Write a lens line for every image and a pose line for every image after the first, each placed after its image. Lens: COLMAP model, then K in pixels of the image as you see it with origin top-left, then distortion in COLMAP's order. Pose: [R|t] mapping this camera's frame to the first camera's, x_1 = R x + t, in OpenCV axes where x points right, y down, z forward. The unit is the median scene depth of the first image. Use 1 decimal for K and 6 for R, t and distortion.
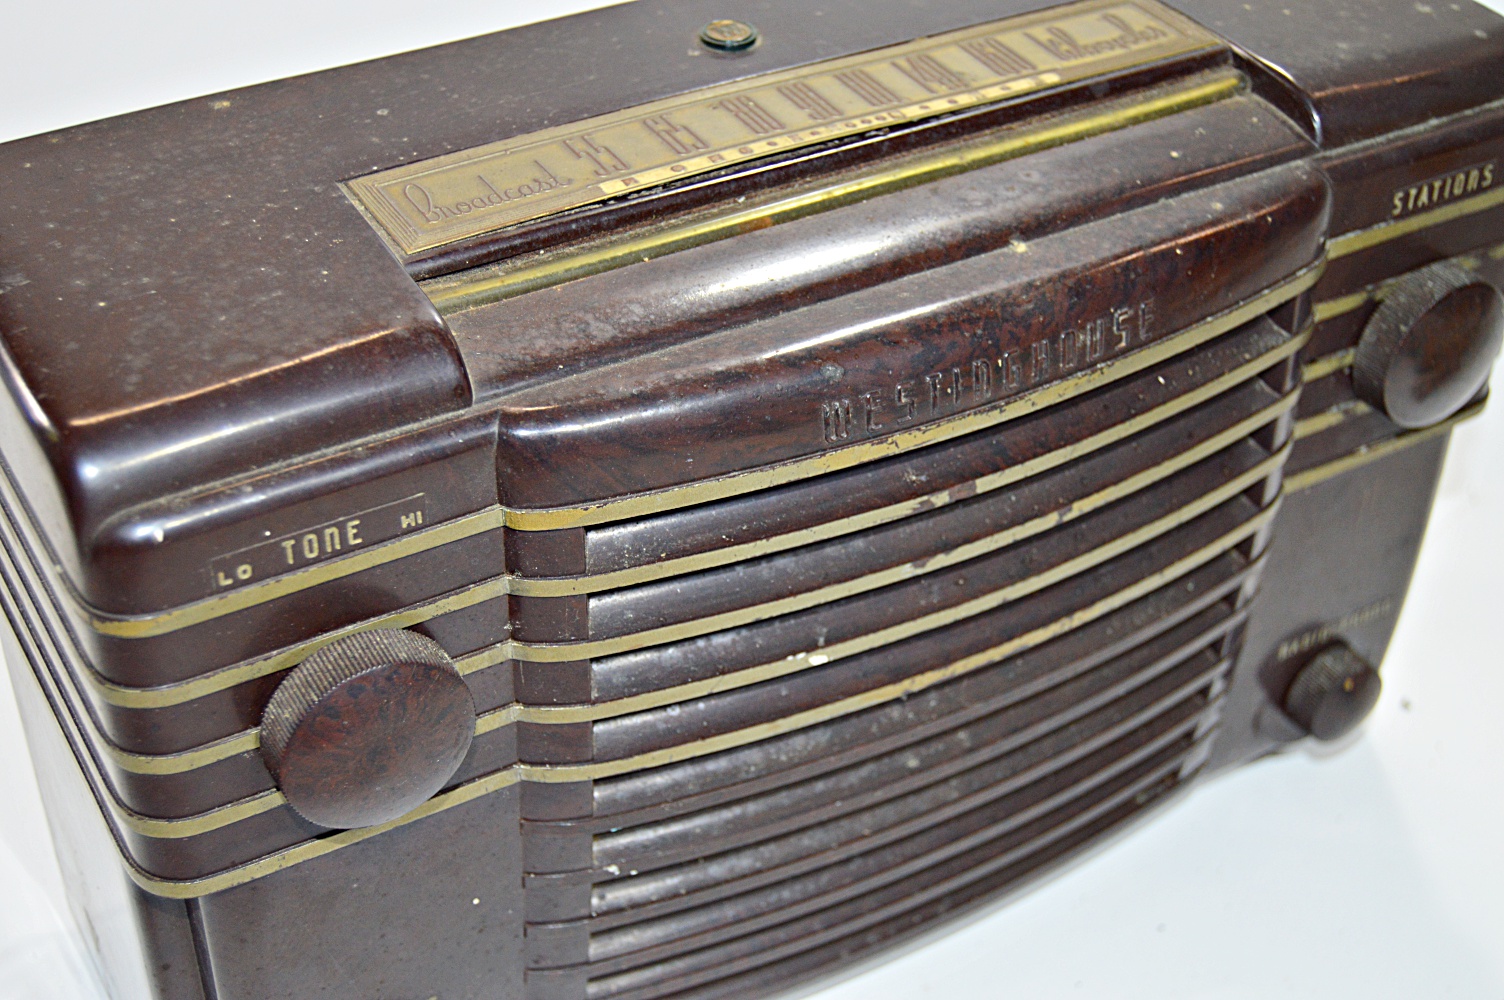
lens RADIAL K [[2213.7, 0, 763.1], [0, 2213.7, 502.9], [0, 0, 1]] dist [0.002635, 0.000000]
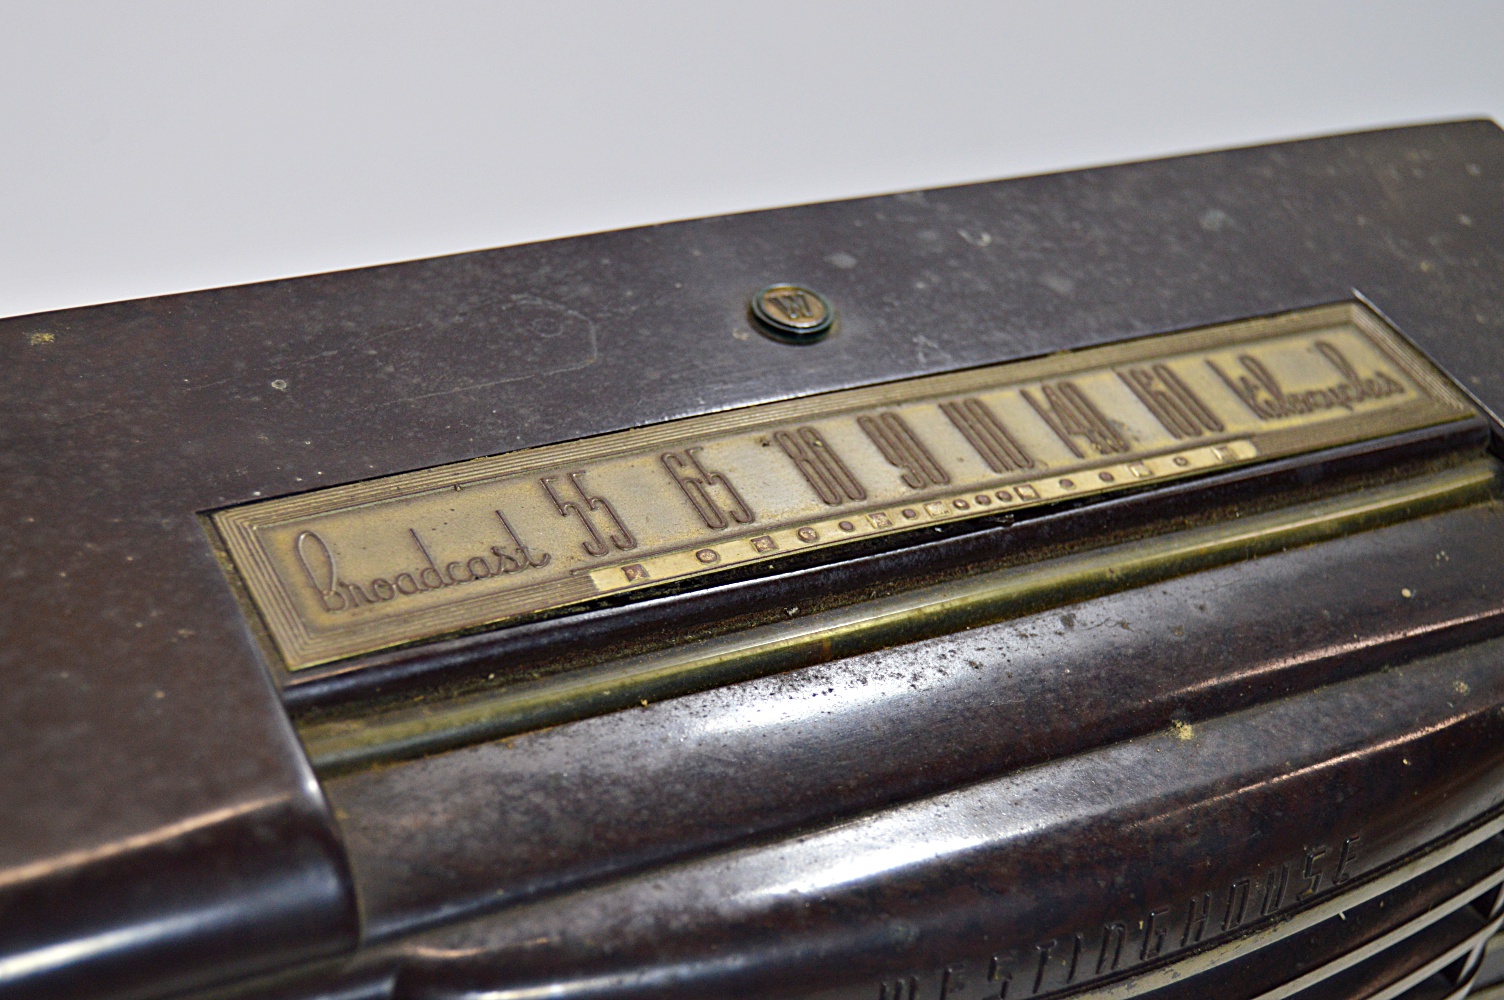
lens RADIAL K [[2501.6, 0, 743.4], [0, 2501.6, 495.0], [0, 0, 1]] dist [-0.011345, 0.000000]
pose [[0.988437, 0.143290, 0.049600, -0.065193], [-0.144598, 0.989203, 0.023850, -0.181690], [-0.045647, -0.030746, 0.998484, 0.233156]]
